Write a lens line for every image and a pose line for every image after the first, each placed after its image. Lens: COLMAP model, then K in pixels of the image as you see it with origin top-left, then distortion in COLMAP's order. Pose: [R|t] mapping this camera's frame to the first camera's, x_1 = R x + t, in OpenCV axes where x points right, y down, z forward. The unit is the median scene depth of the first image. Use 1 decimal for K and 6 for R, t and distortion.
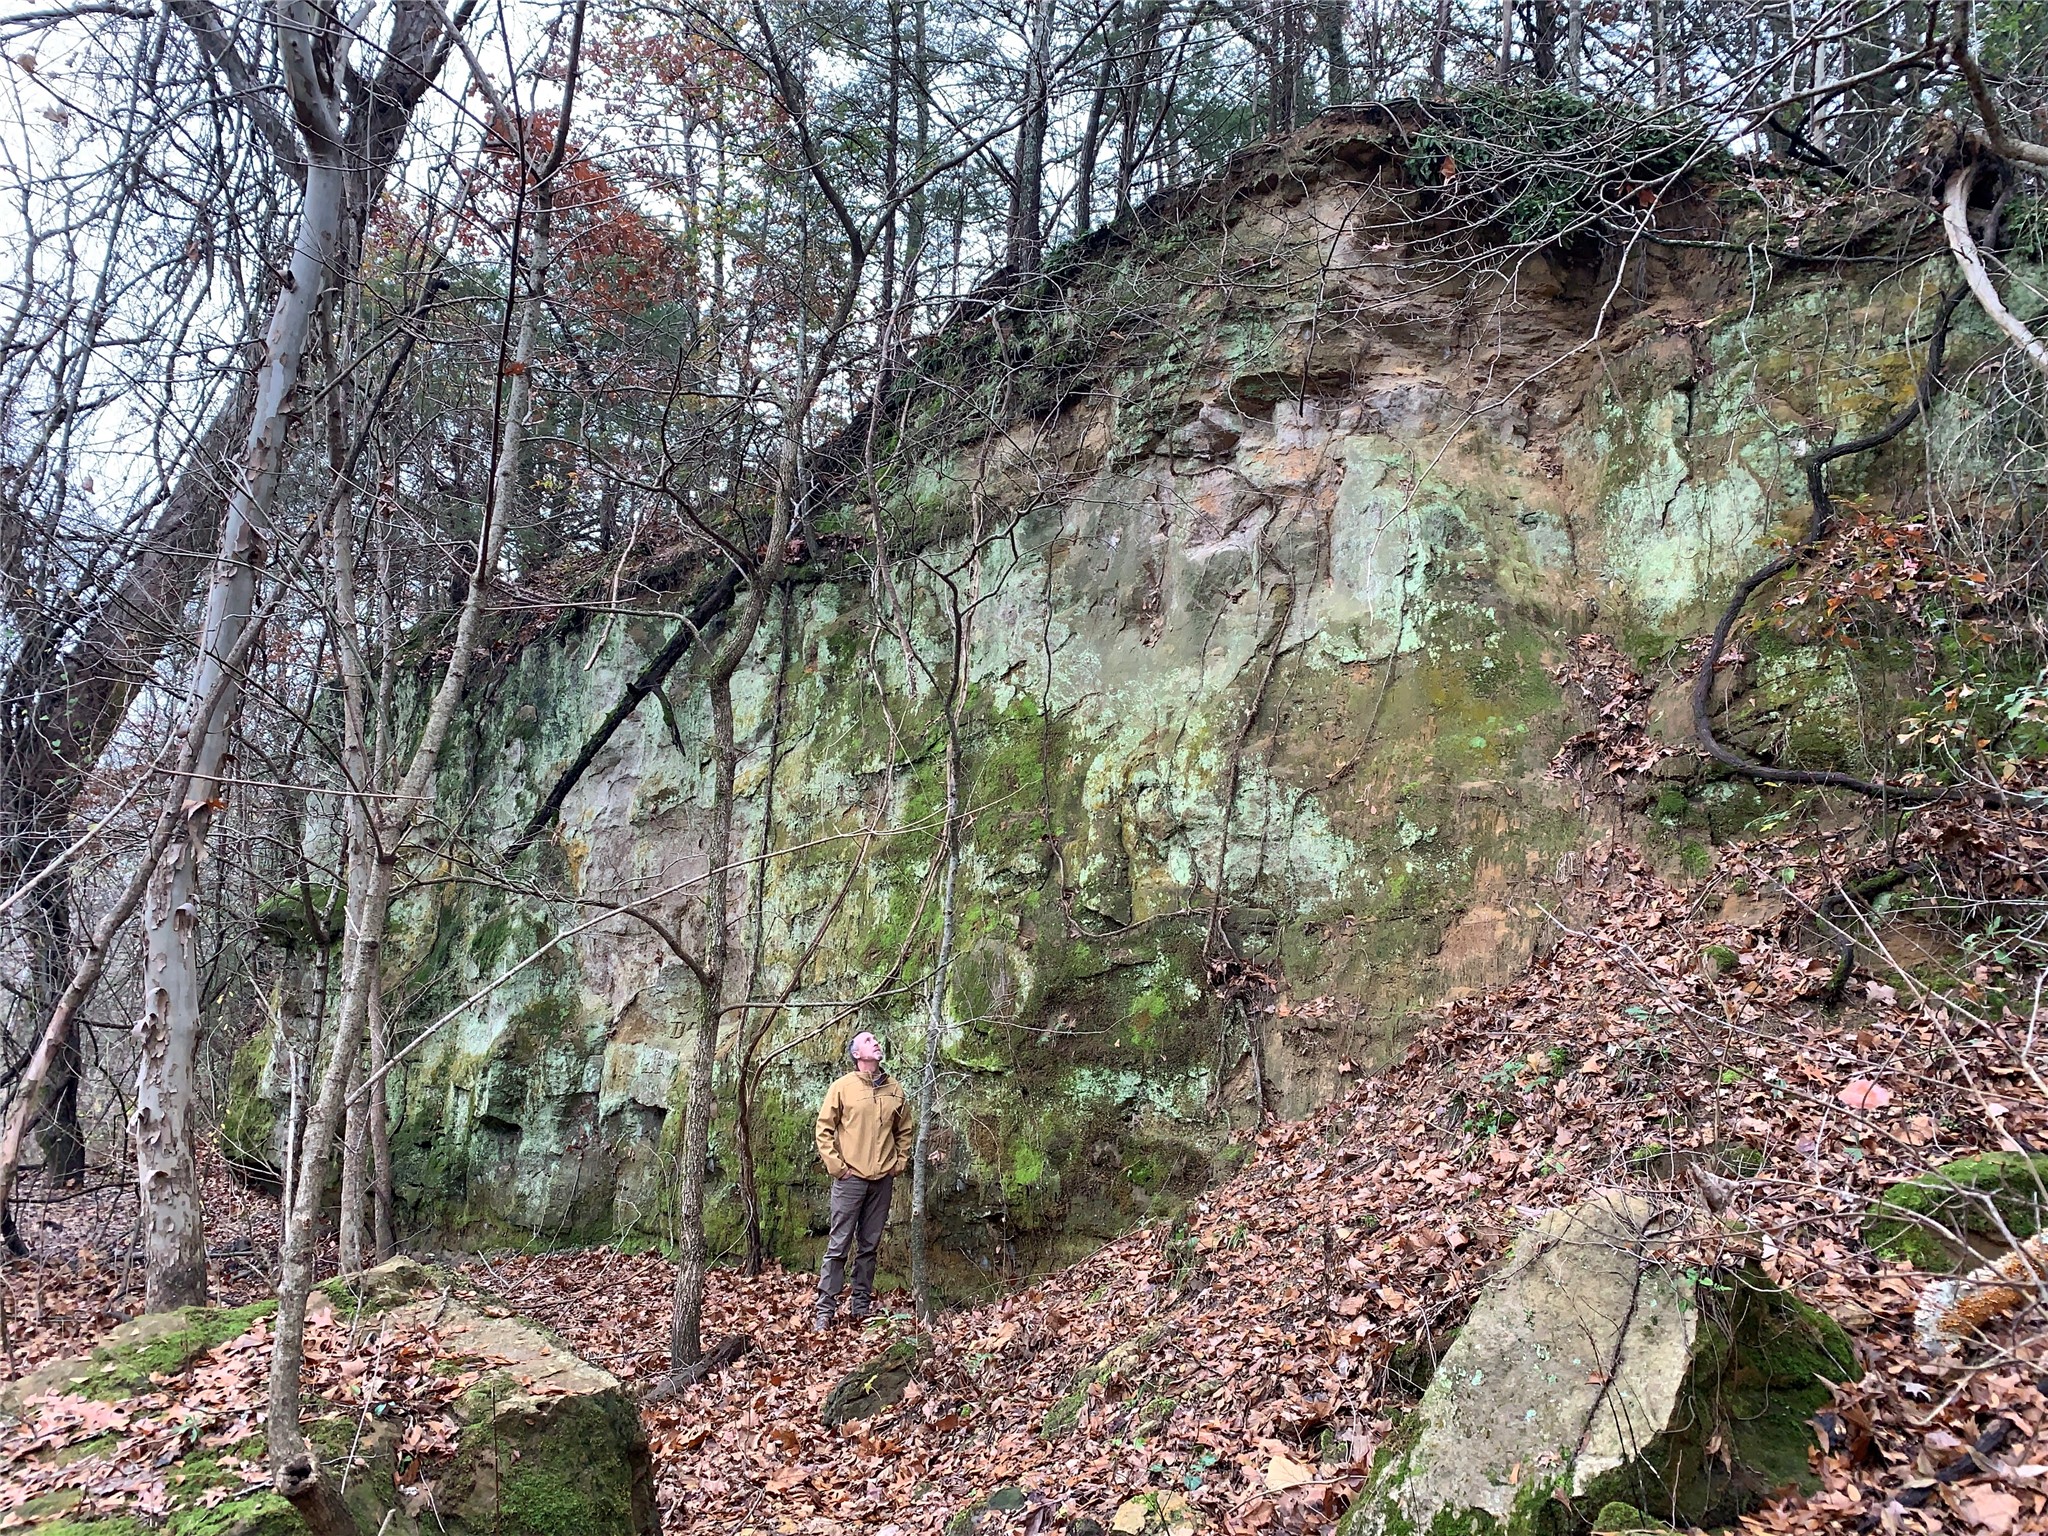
lens RADIAL K [[1564.8, 0, 1019.4], [0, 1564.8, 765.7], [0, 0, 1]] dist [0.003987, -0.014315]
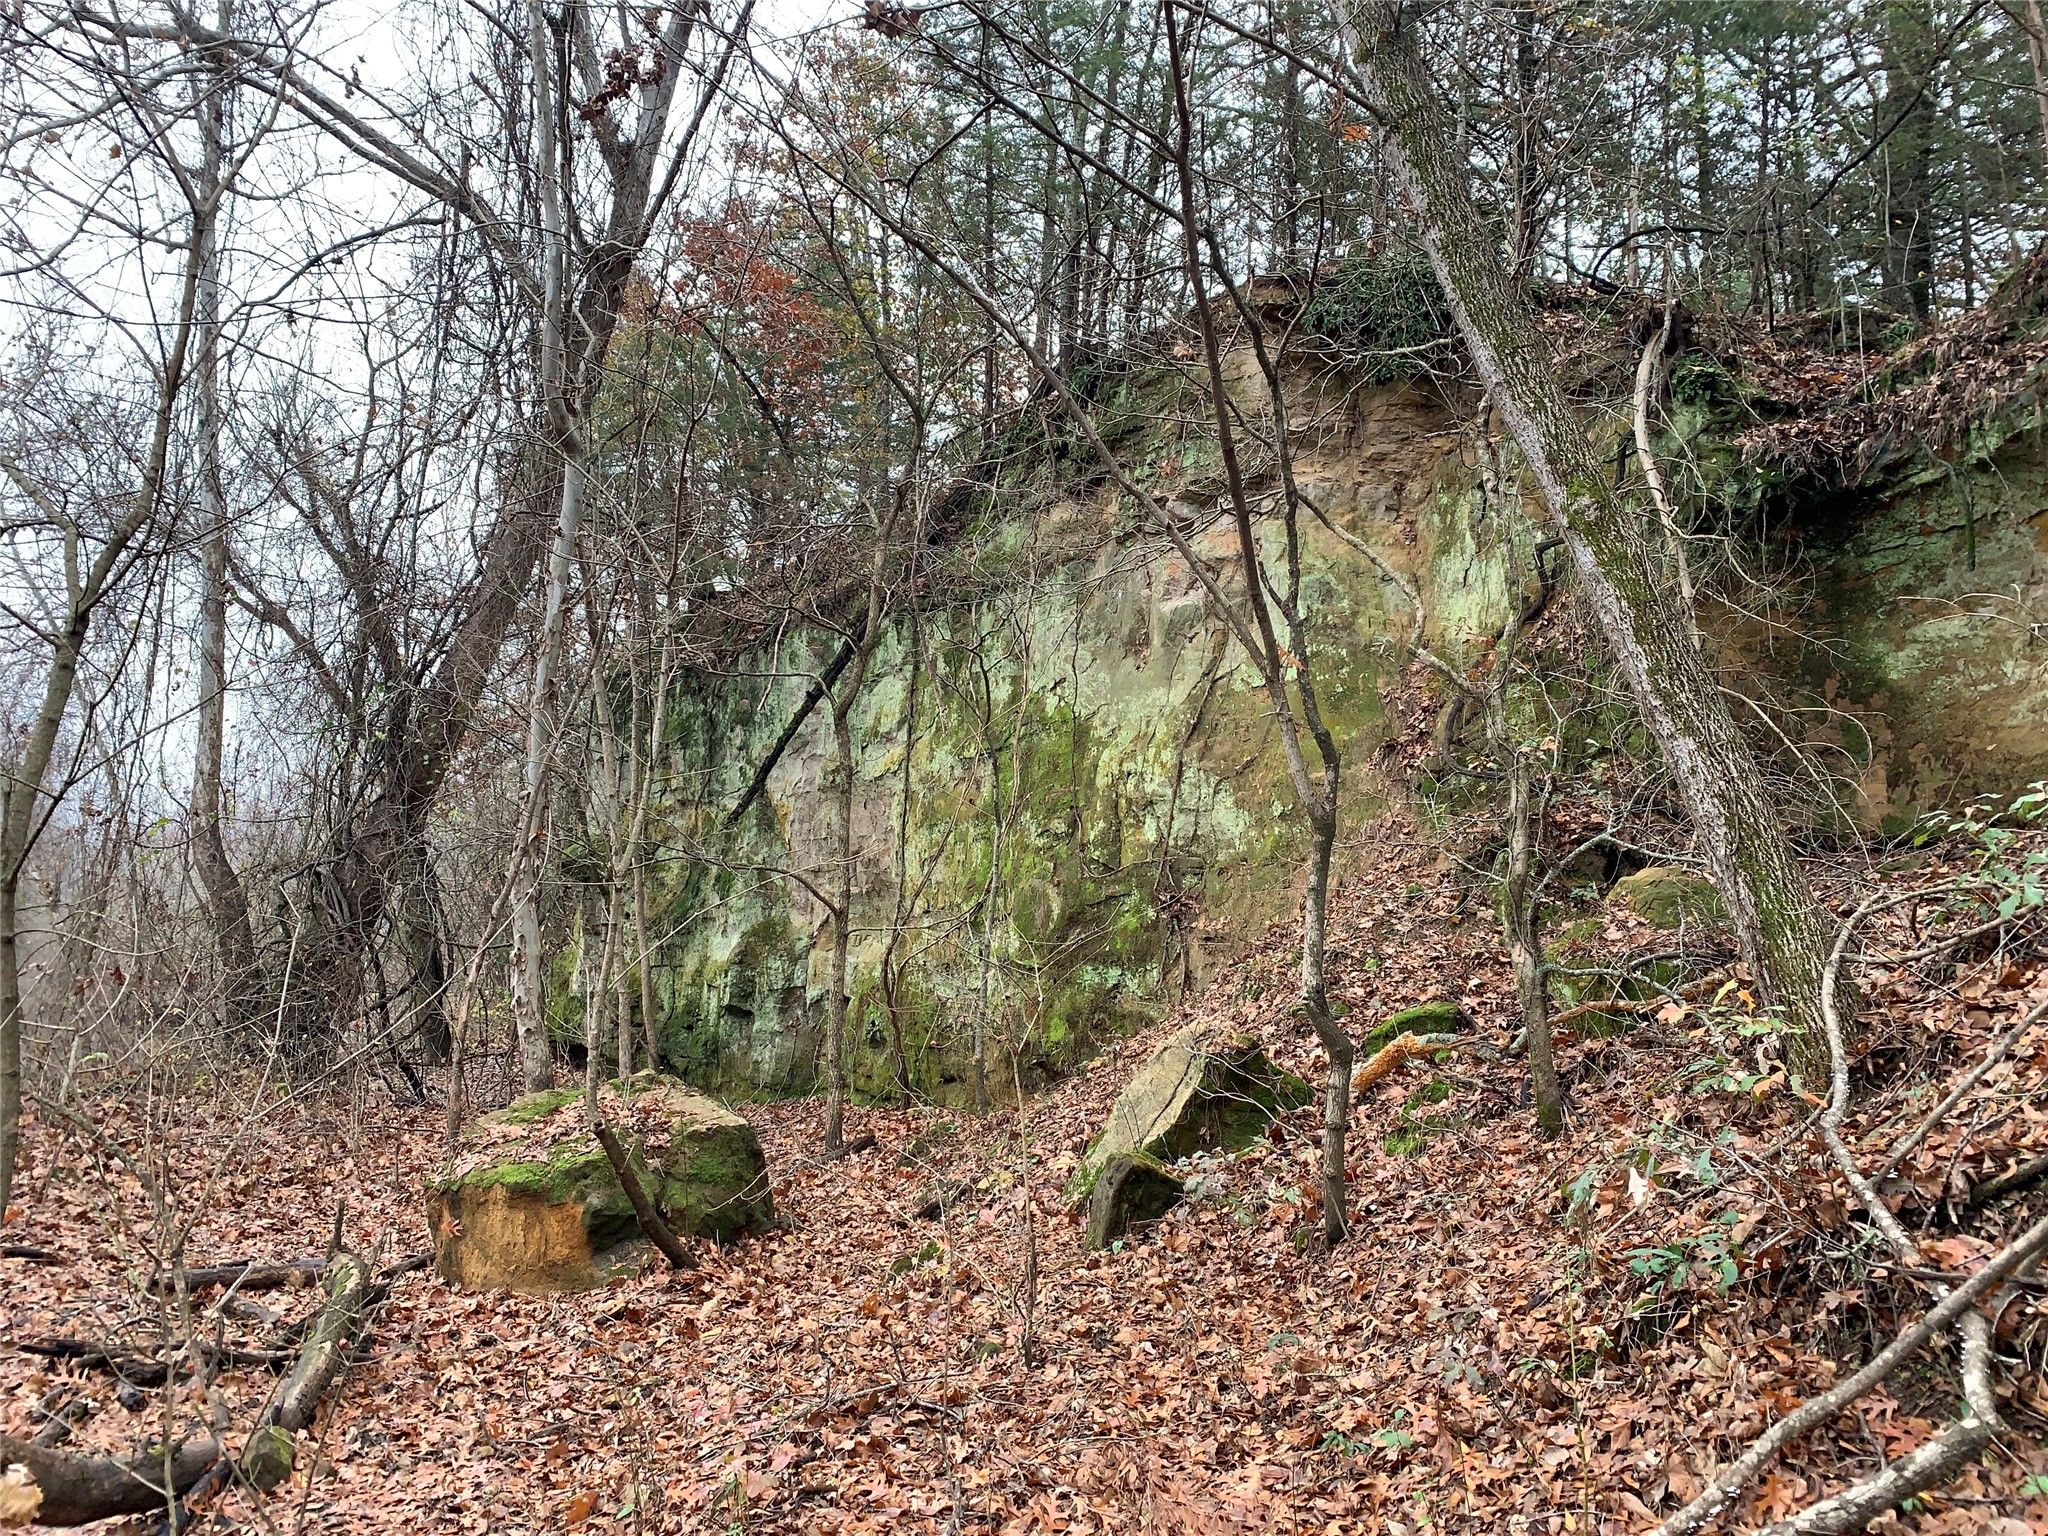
lens RADIAL K [[1564.8, 0, 1027.9], [0, 1564.8, 769.3], [0, 0, 1]] dist [0.003987, -0.014315]
pose [[0.986736, -0.036951, -0.158069, 0.201004], [0.047690, 0.996765, 0.064690, -0.082646], [0.155168, -0.071370, 0.985307, -0.418812]]
